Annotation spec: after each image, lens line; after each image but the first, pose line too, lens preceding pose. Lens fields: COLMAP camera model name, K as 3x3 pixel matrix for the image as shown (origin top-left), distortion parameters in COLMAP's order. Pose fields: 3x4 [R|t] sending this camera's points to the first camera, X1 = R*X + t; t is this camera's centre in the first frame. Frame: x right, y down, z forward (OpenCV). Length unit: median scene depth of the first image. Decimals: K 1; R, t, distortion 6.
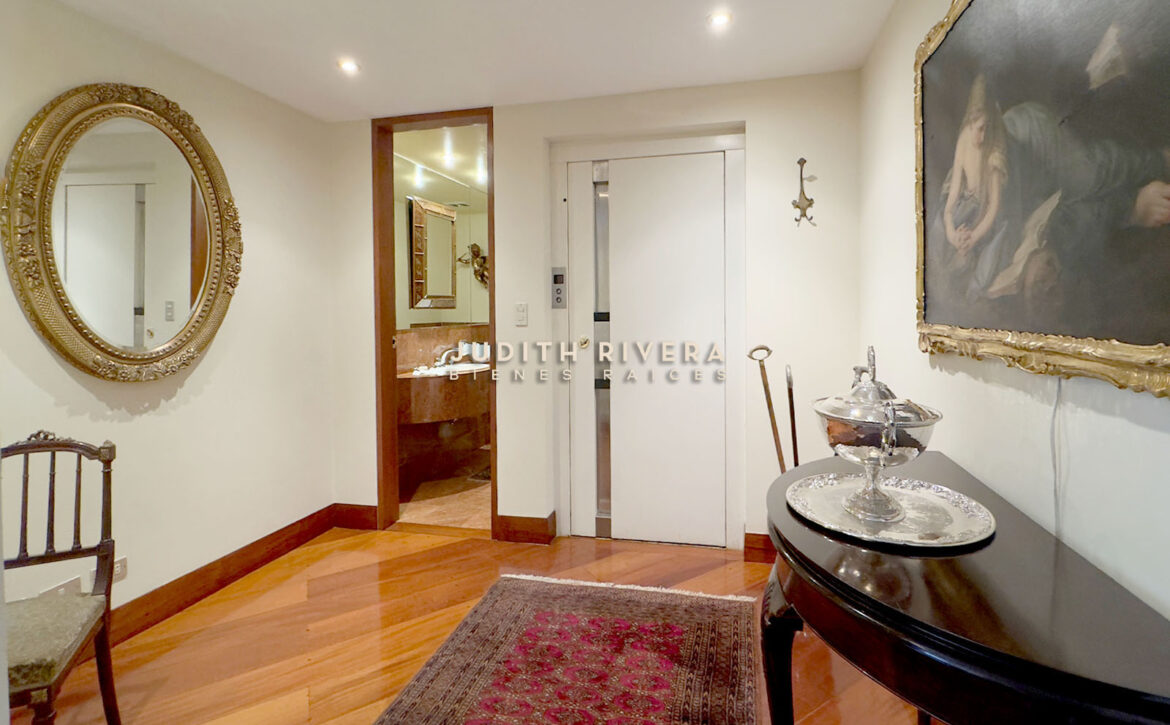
lens RADIAL K [[514.5, 0, 587.8], [0, 514.5, 321.0], [0, 0, 1]] dist [-0.001225, -0.000451]
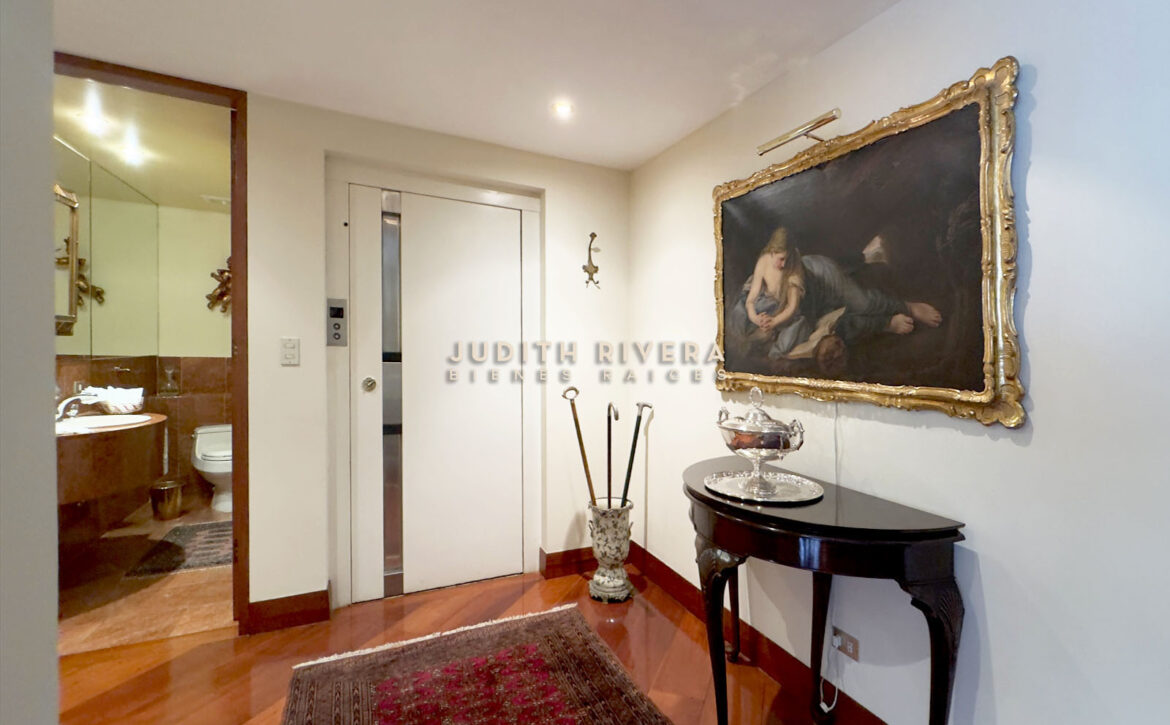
lens RADIAL K [[545.3, 0, 598.4], [0, 545.3, 338.0], [0, 0, 1]] dist [-0.000107, -0.000525]
pose [[0.771051, 0.048009, 0.634960, -0.412676], [-0.023140, 0.998608, -0.047405, -0.005843], [-0.636352, 0.021859, 0.771089, -0.002033]]
